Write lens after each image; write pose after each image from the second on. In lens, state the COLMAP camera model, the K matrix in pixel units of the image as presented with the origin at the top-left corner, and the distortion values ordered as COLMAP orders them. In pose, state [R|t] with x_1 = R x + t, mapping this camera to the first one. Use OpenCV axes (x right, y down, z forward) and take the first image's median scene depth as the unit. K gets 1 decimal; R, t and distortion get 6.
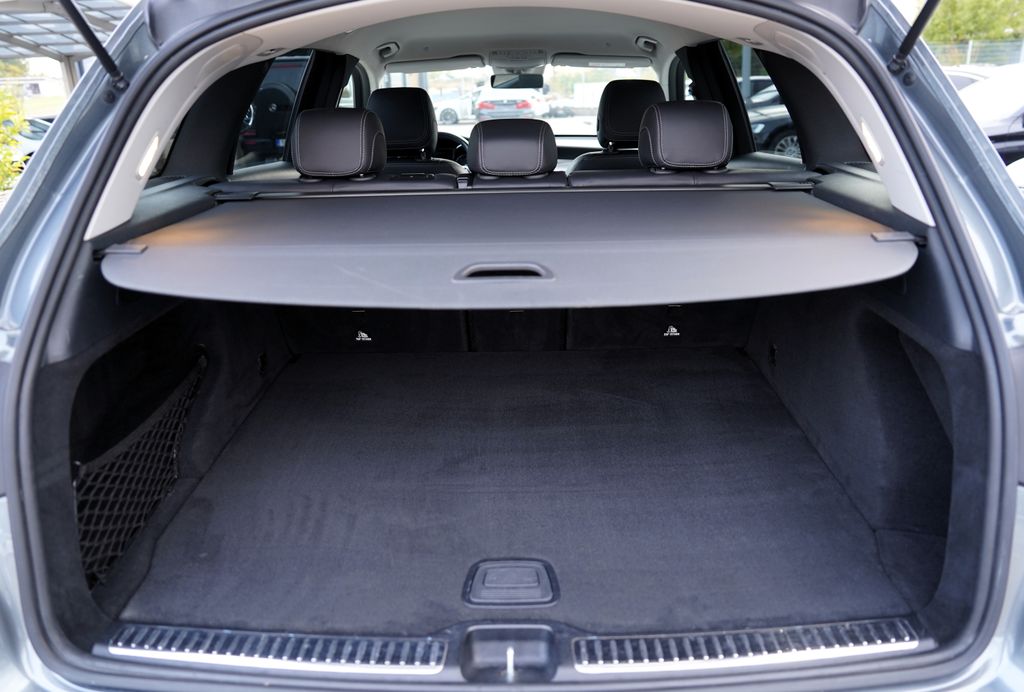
lens RADIAL K [[722.2, 0, 516.5], [0, 722.2, 345.9], [0, 0, 1]] dist [-0.110677, 0.087674]
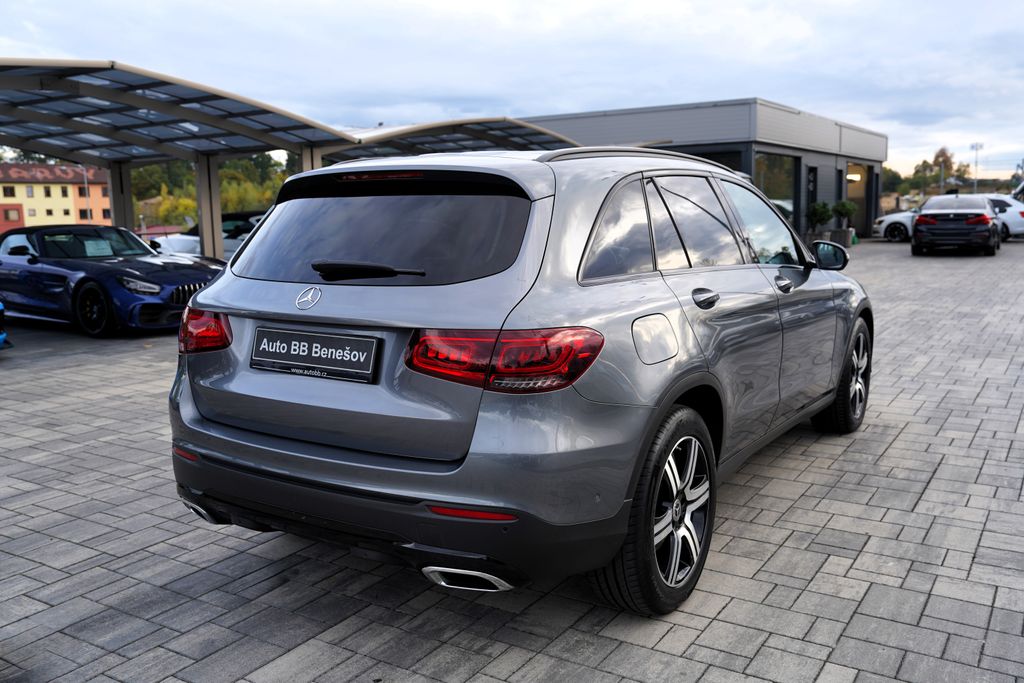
lens RADIAL K [[899.0, 0, 512.0], [0, 899.0, 341.5], [0, 0, 1]] dist [-0.002884, 0.011706]
pose [[0.852269, 0.086073, -0.515974, 0.147132], [-0.179717, 0.974510, -0.134286, 0.030197], [0.491263, 0.207177, 0.846013, -0.105410]]
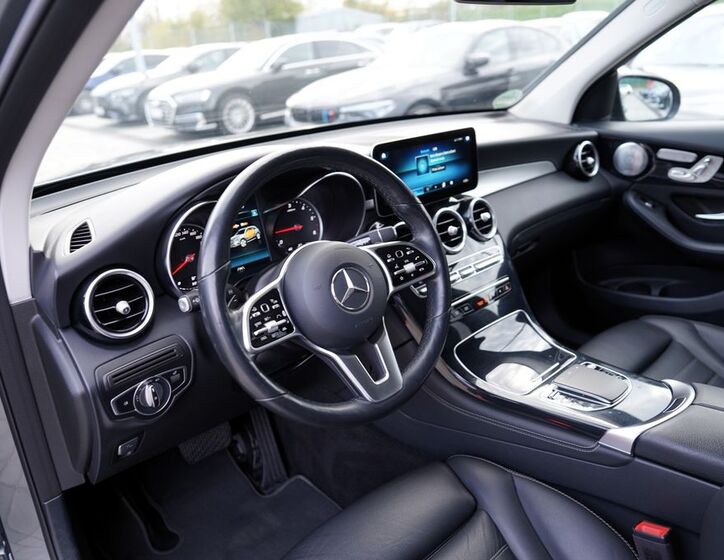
lens RADIAL K [[577.8, 0, 362.3], [0, 577.8, 268.8], [0, 0, 1]] dist [-0.105348, 0.079036]
pose [[0.735693, -0.257713, 0.626370, -0.058889], [0.260449, 0.961319, 0.089619, -0.060122], [-0.625237, 0.097205, 0.774357, 0.182078]]
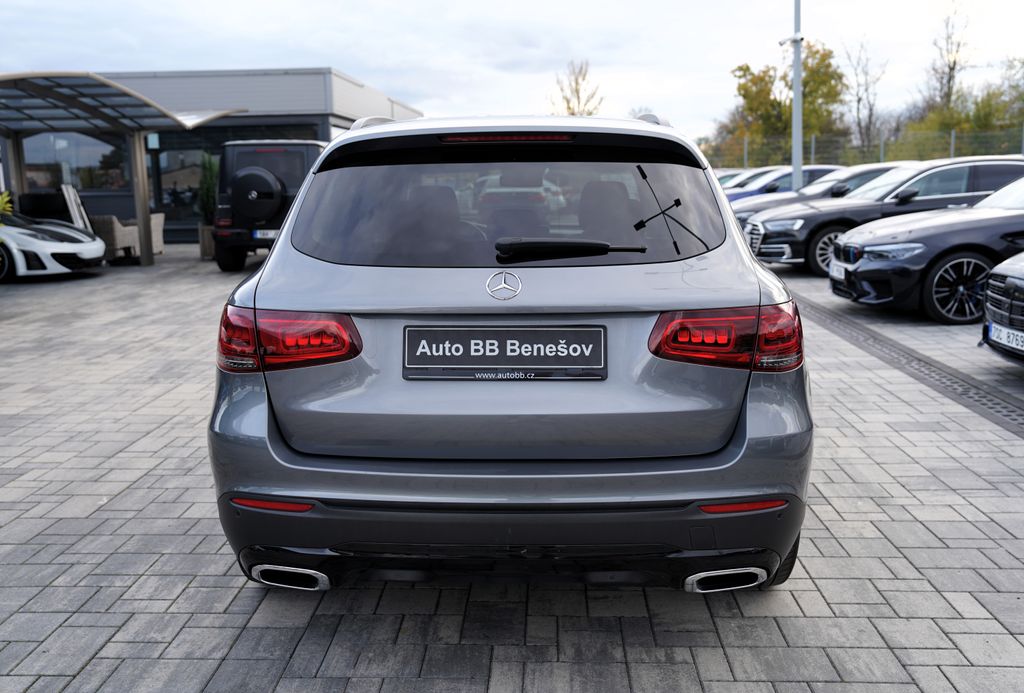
lens RADIAL K [[964.3, 0, 509.6], [0, 964.3, 347.9], [0, 0, 1]] dist [-0.020924, 0.083024]
pose [[0.999740, 0.014673, -0.017444, 0.002891], [-0.017413, 0.985451, -0.169068, 0.043554], [0.014709, 0.169328, 0.985450, -0.132674]]
